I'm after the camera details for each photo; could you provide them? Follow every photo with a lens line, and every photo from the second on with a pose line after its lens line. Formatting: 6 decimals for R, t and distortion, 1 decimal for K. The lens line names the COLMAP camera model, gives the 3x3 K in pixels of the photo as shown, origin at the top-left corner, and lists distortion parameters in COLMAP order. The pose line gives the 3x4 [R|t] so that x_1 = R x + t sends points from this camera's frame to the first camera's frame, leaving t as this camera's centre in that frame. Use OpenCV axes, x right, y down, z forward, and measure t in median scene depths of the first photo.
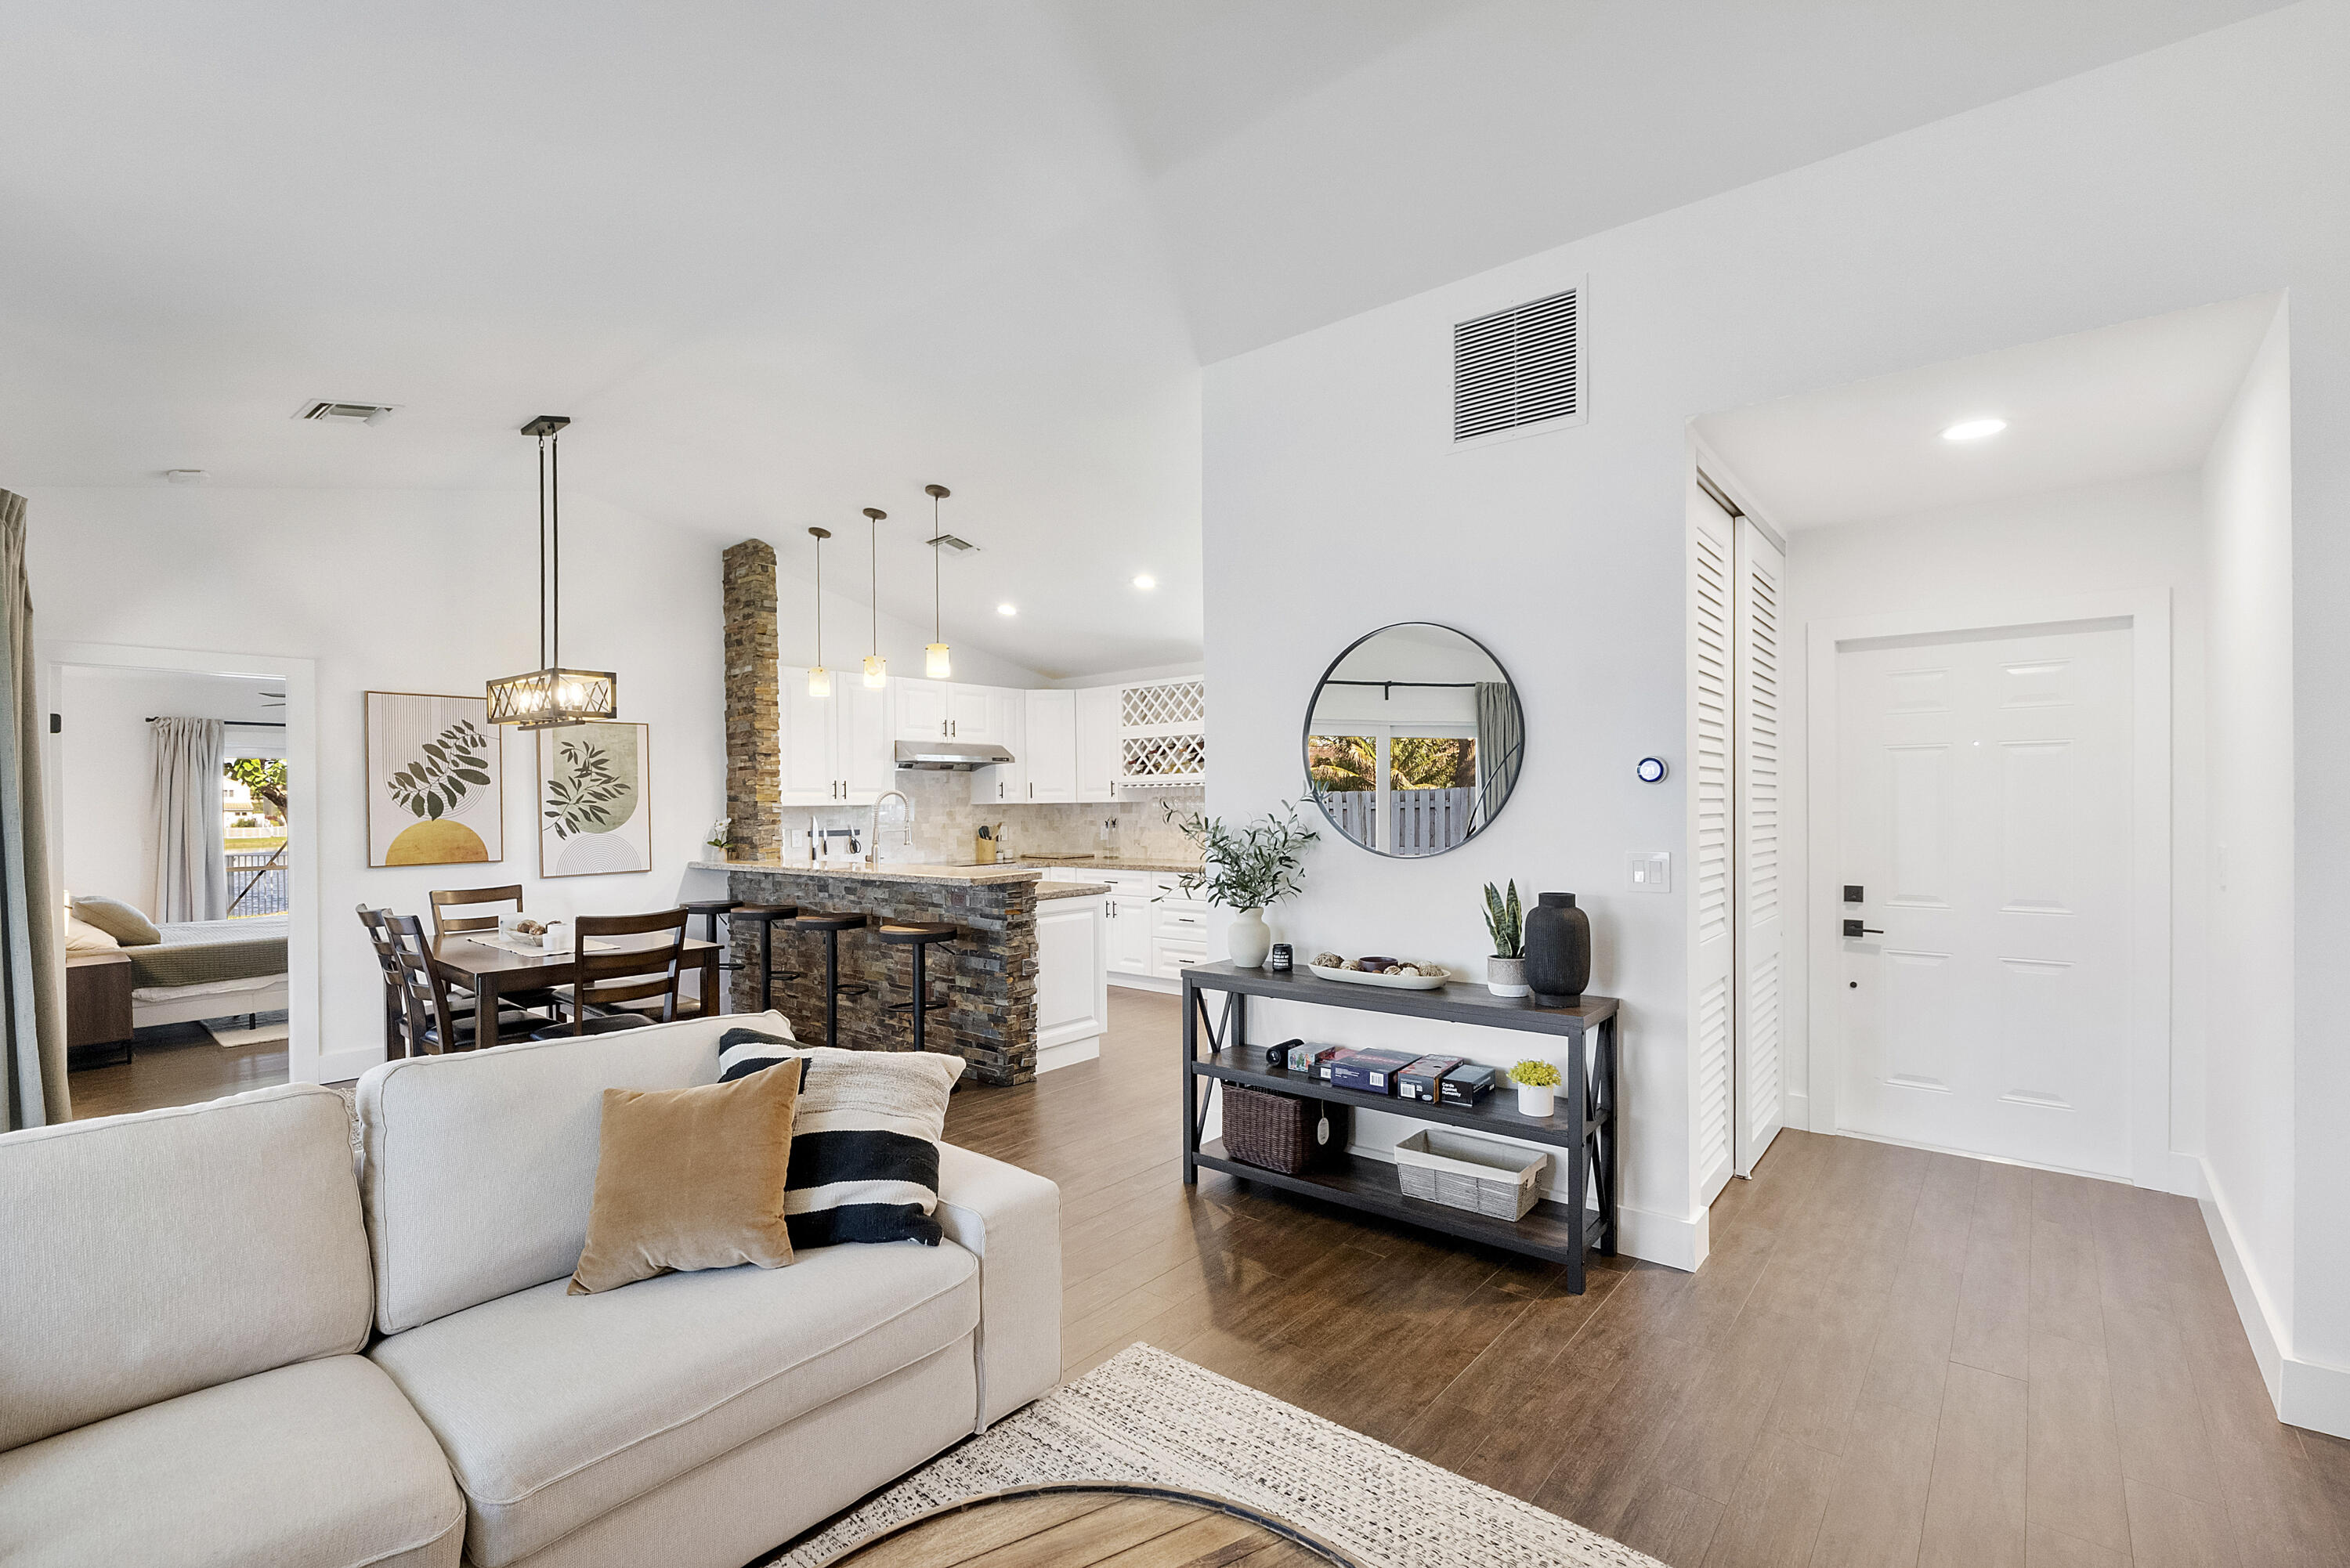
lens RADIAL K [[1021.9, 0, 1175.6], [0, 1021.9, 803.4], [0, 0, 1]] dist [-0.003621, -0.000250]
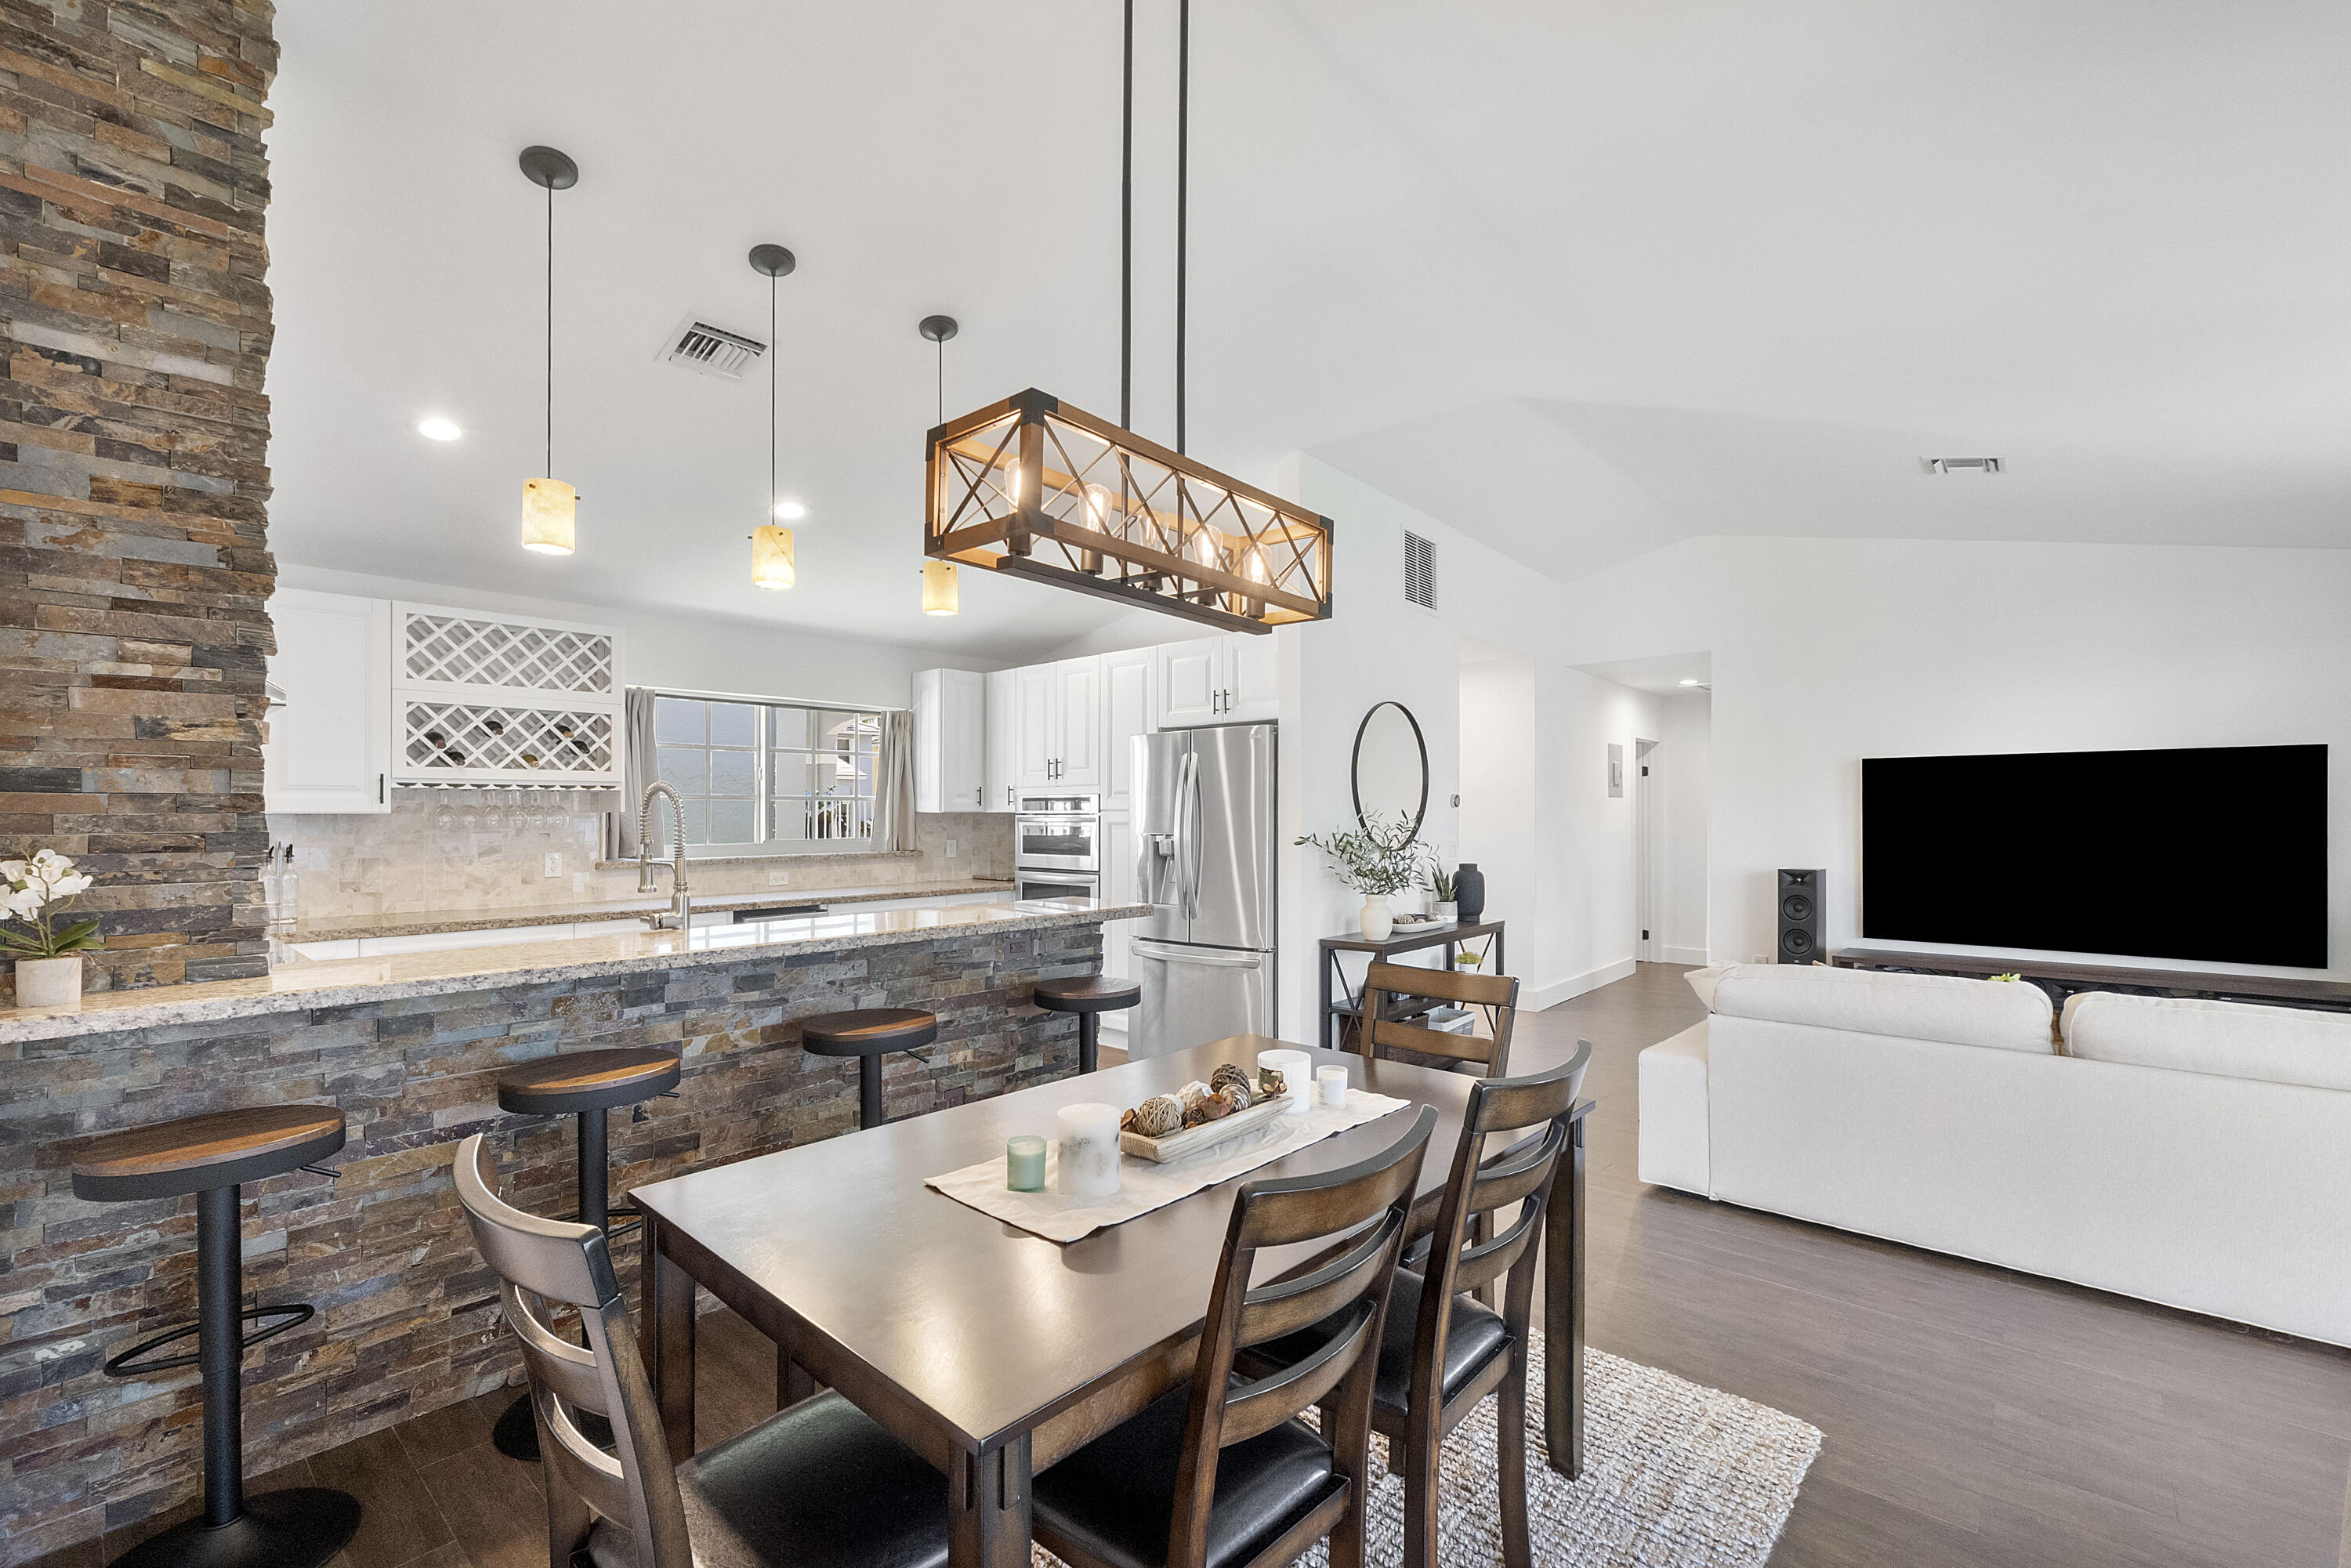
lens RADIAL K [[999.5, 0, 1151.2], [0, 999.5, 822.2], [0, 0, 1]] dist [-0.000417, -0.000113]
pose [[0.051005, 0.004854, 0.998687, -0.765183], [0.003165, 0.999982, -0.005022, 0.010076], [-0.998693, 0.003417, 0.050988, 0.752432]]
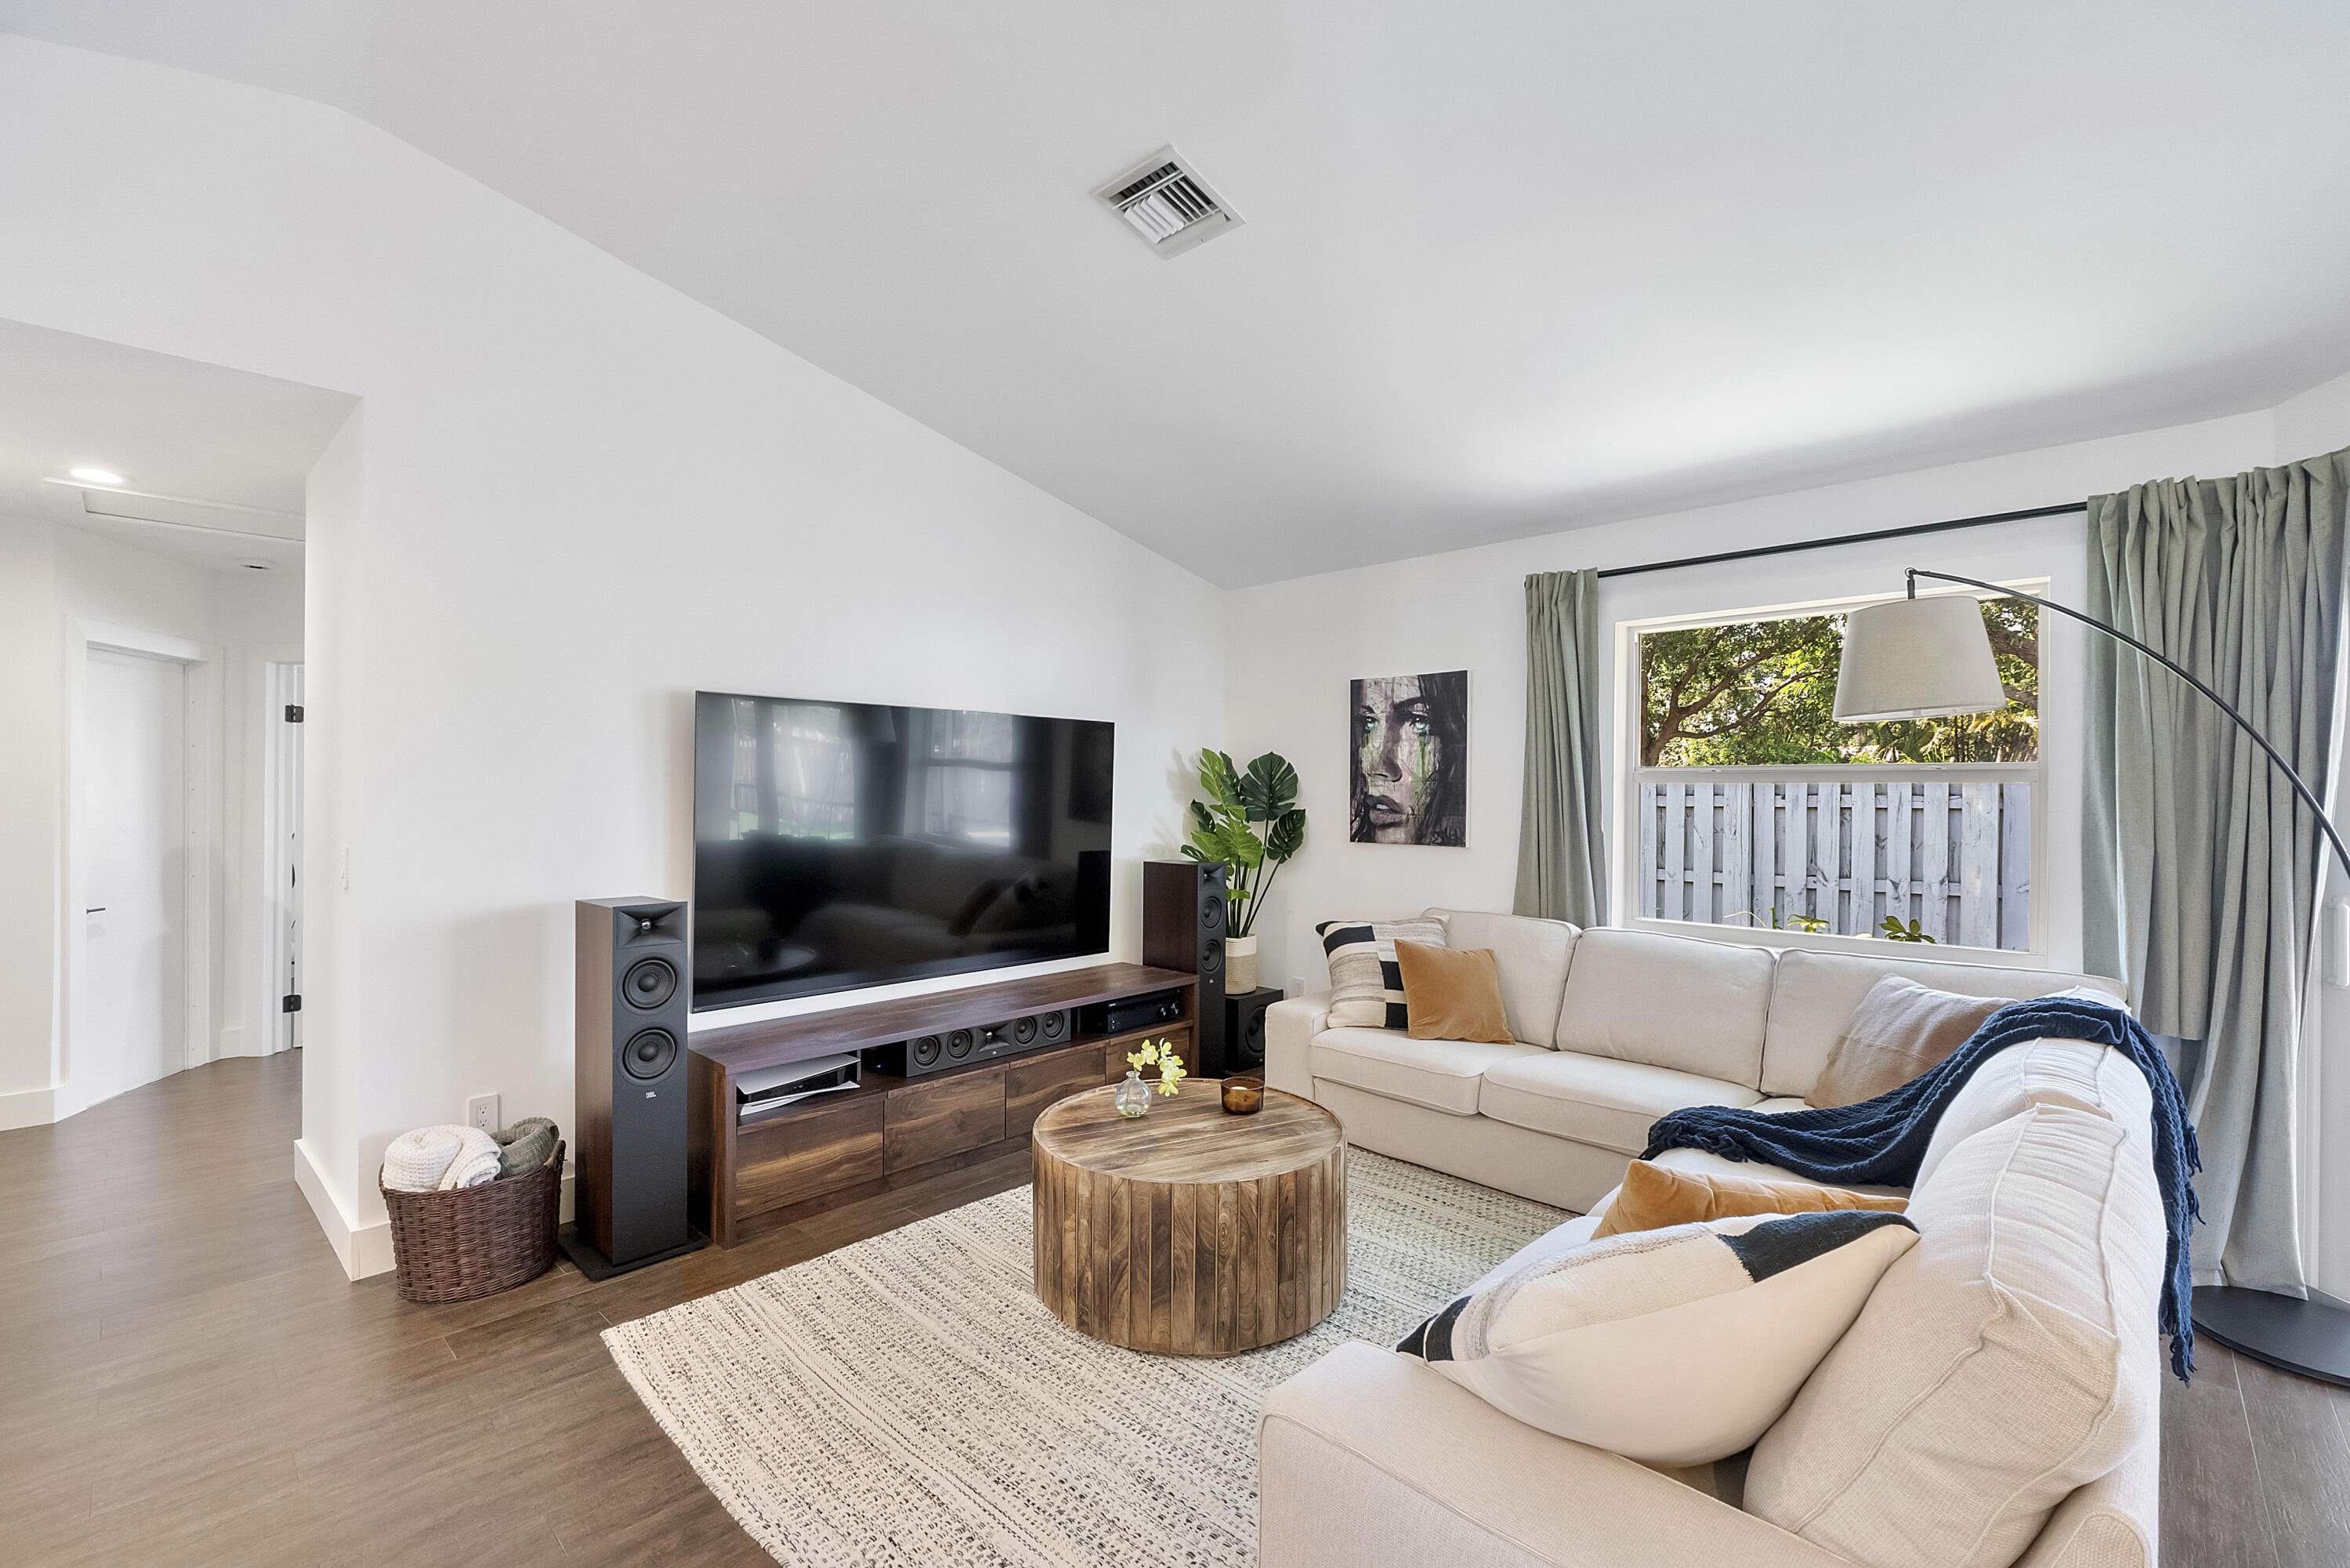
lens RADIAL K [[1006.2, 0, 1179.6], [0, 1006.2, 797.3], [0, 0, 1]] dist [-0.002318, -0.000696]
pose [[-0.998526, 0.006036, 0.053933, -0.039489], [0.006396, 0.999958, 0.006494, 0.001162], [-0.053892, 0.006830, -0.998523, 0.630550]]
